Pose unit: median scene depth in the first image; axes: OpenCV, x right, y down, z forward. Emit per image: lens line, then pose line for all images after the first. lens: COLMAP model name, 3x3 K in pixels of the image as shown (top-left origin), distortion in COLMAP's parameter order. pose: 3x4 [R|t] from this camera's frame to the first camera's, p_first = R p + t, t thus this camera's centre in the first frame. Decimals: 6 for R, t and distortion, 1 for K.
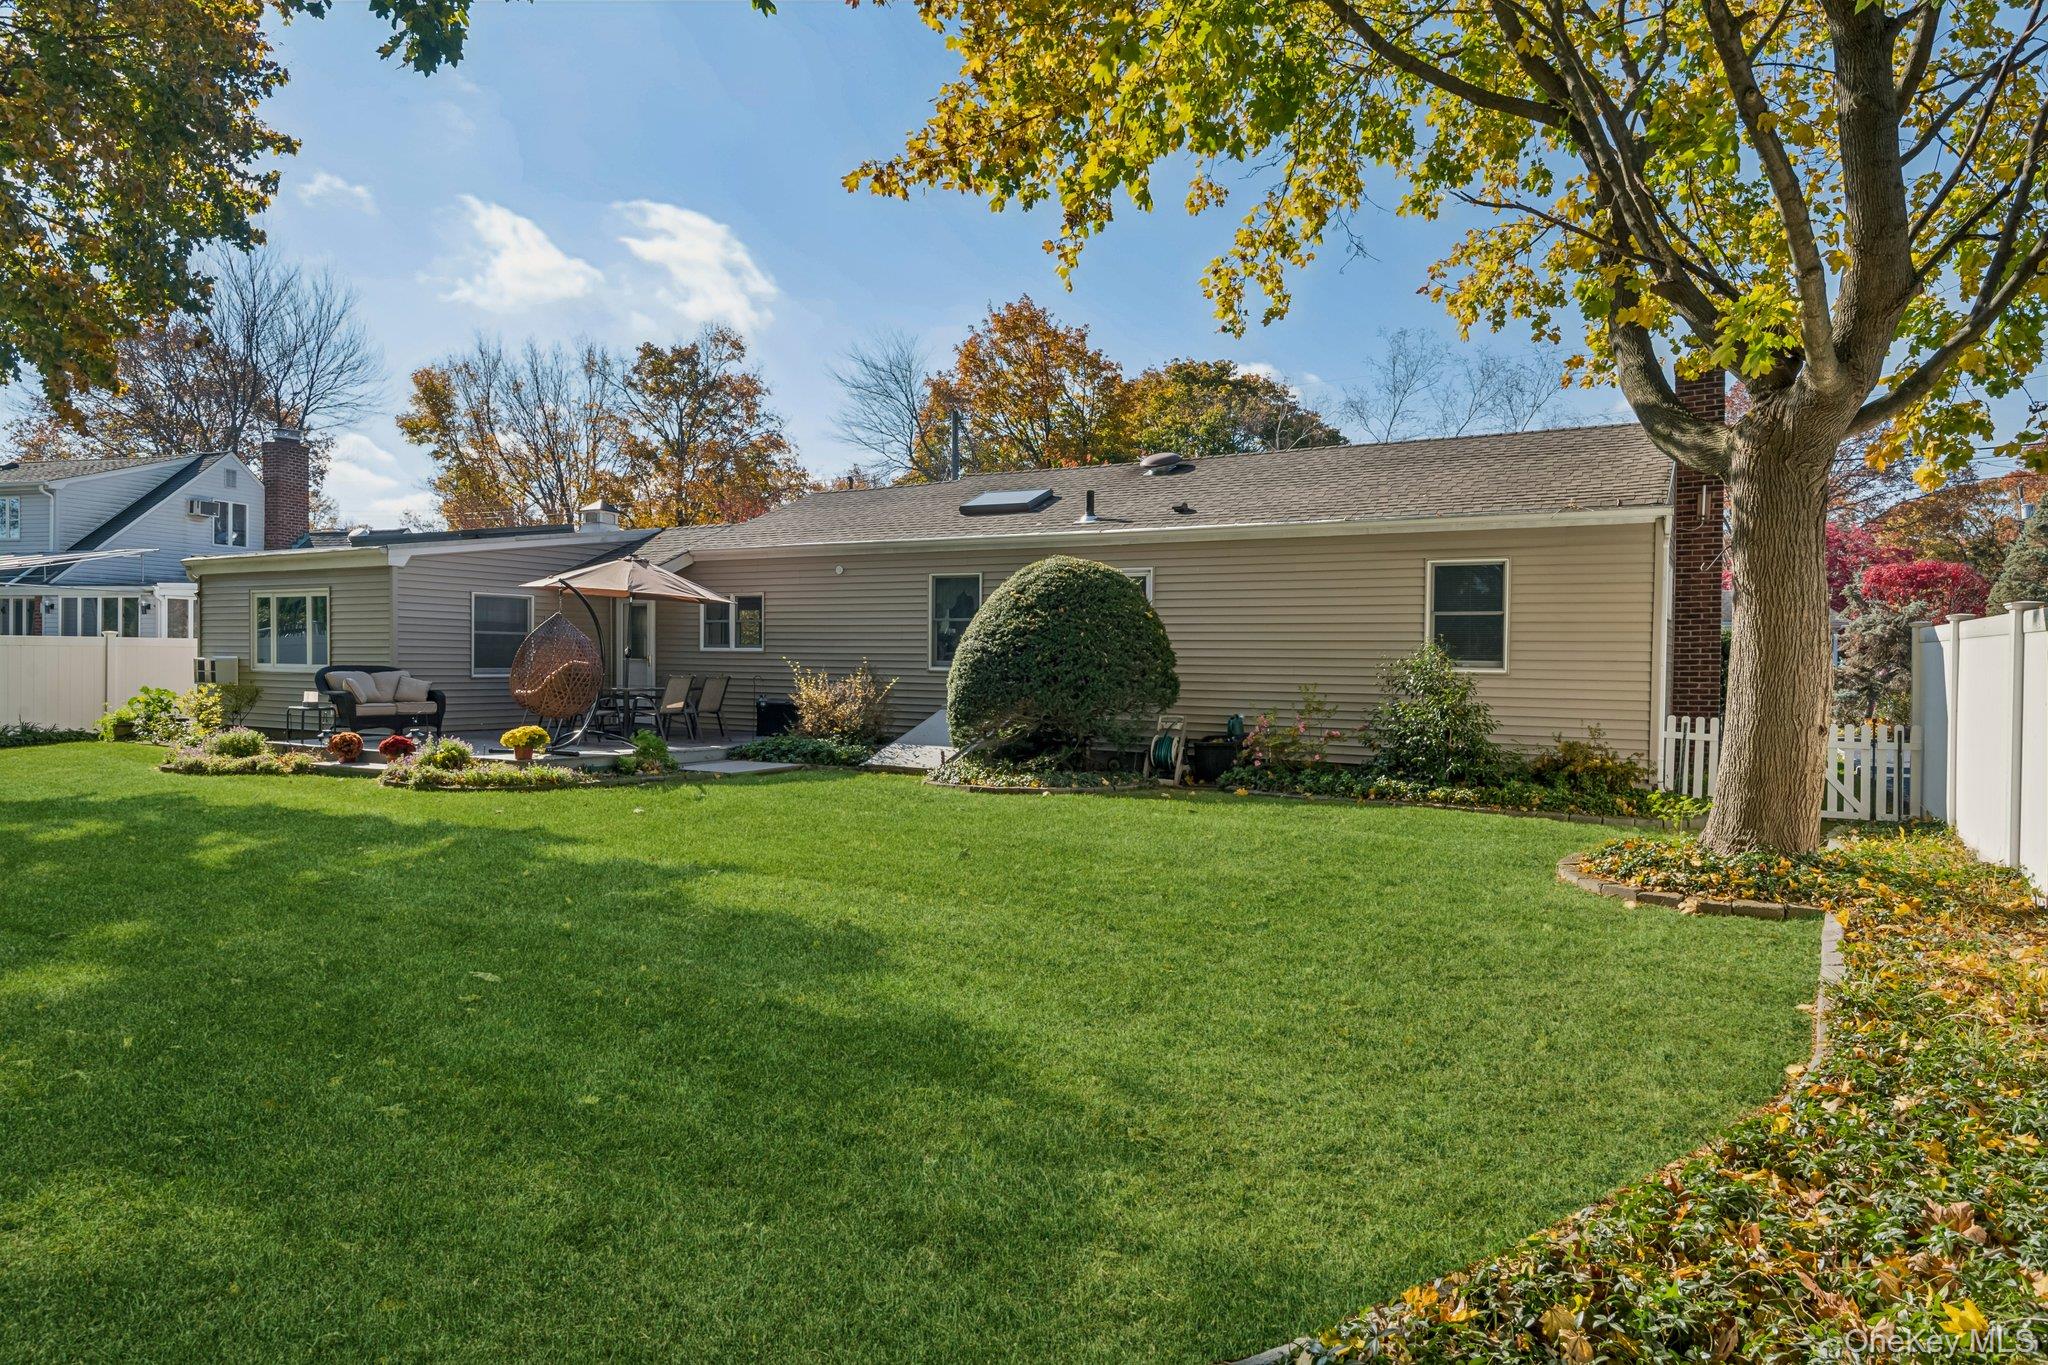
lens RADIAL K [[1282.7, 0, 1031.1], [0, 1282.7, 675.6], [0, 0, 1]] dist [0.019691, -0.002048]
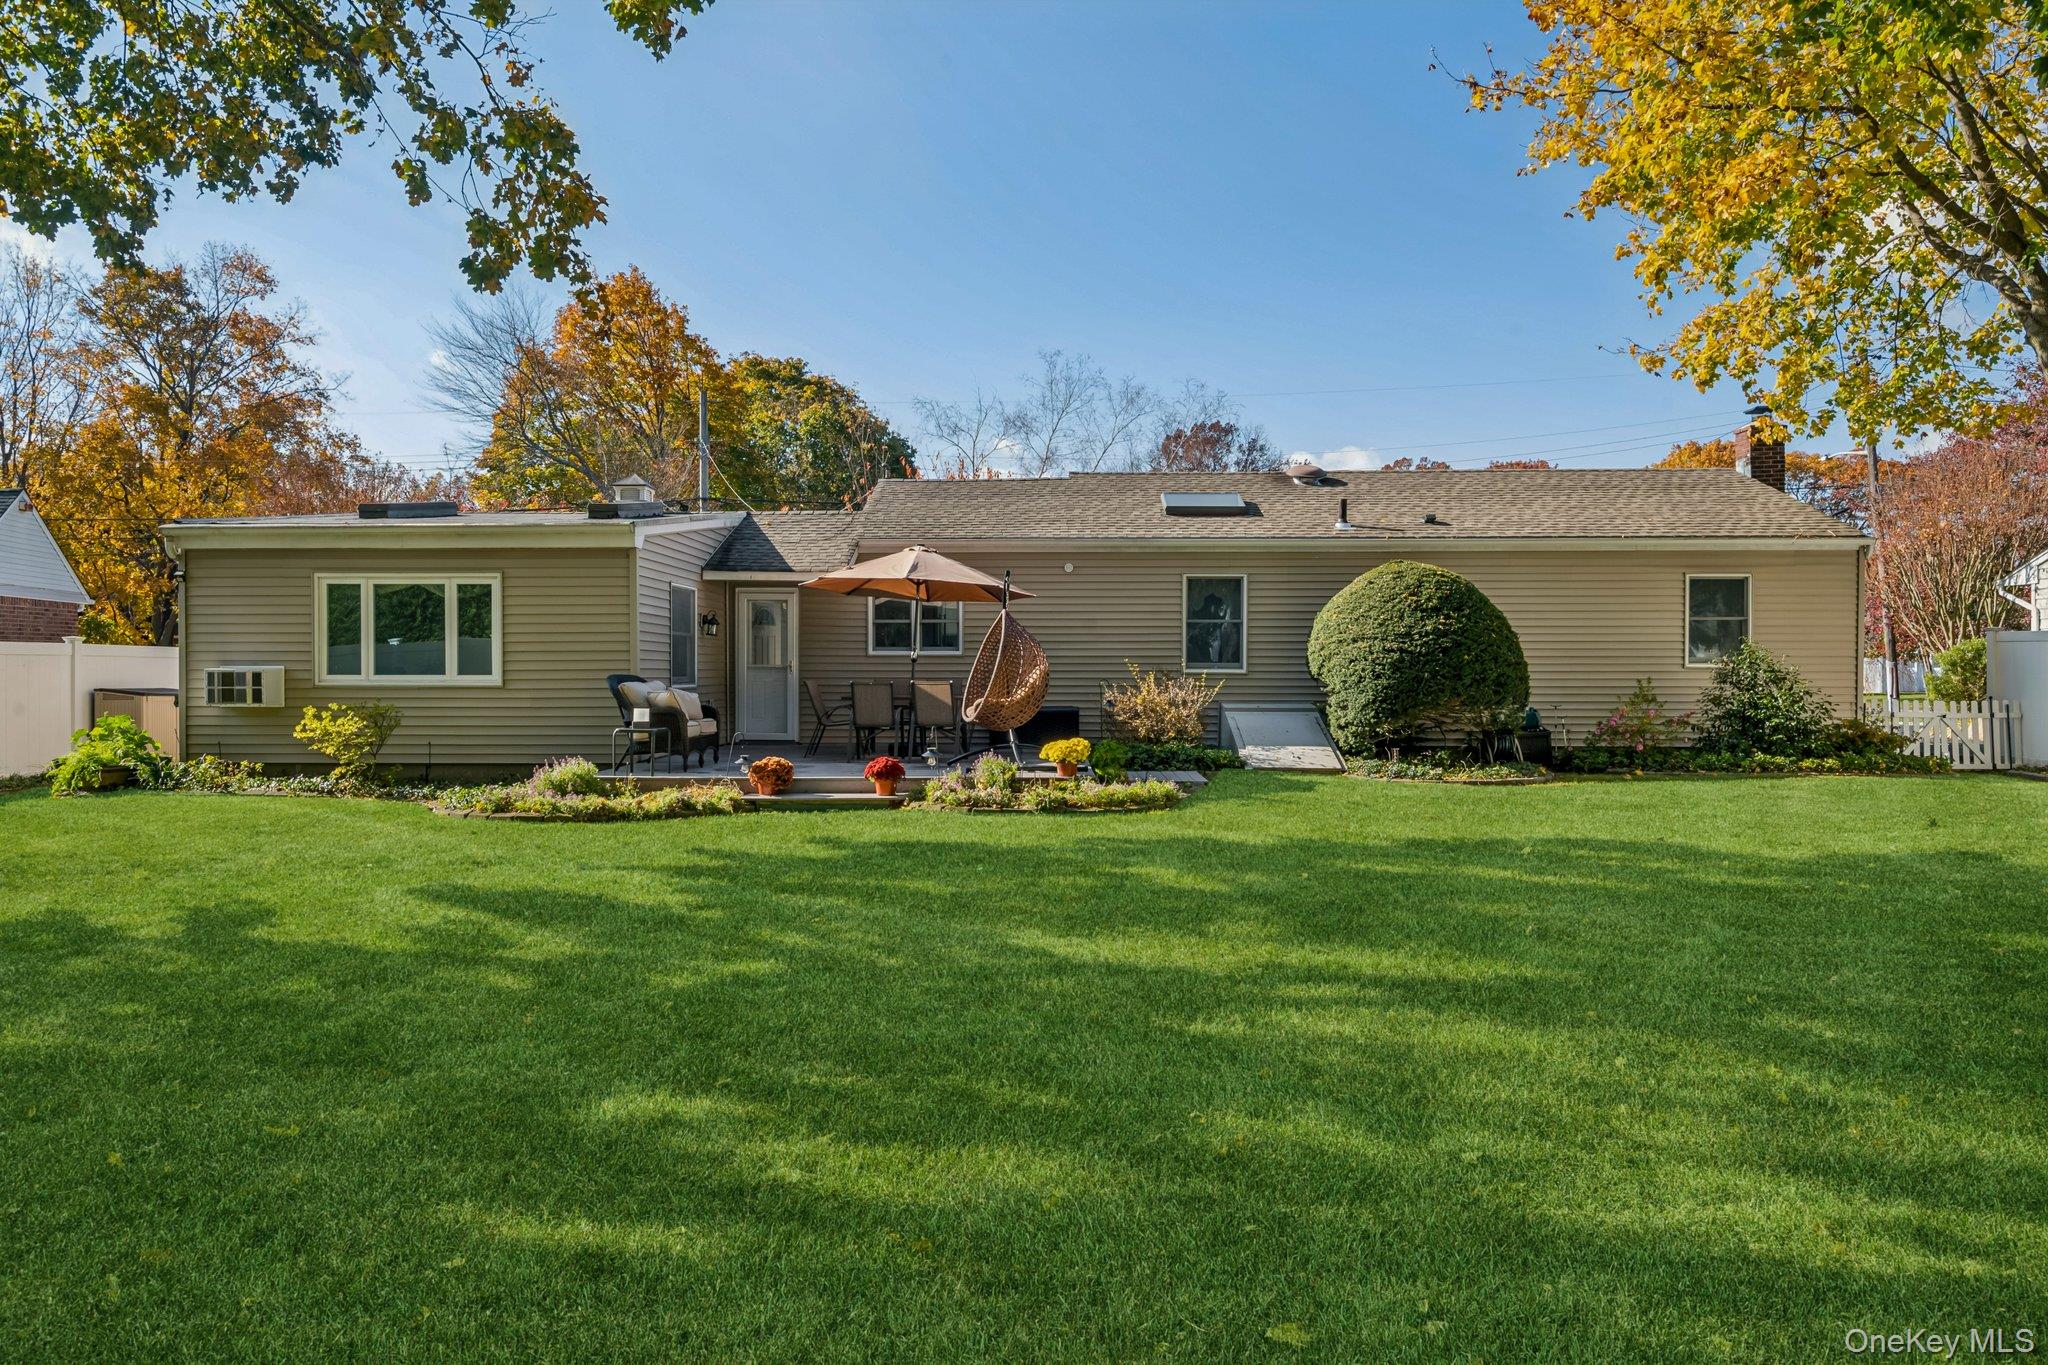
lens RADIAL K [[1282.7, 0, 1029.7], [0, 1282.7, 684.8], [0, 0, 1]] dist [0.019691, -0.002048]
pose [[0.878121, -0.018152, 0.478093, -0.694456], [0.015744, 0.999835, 0.009044, -0.005412], [-0.478179, -0.000415, 0.878262, 0.202592]]
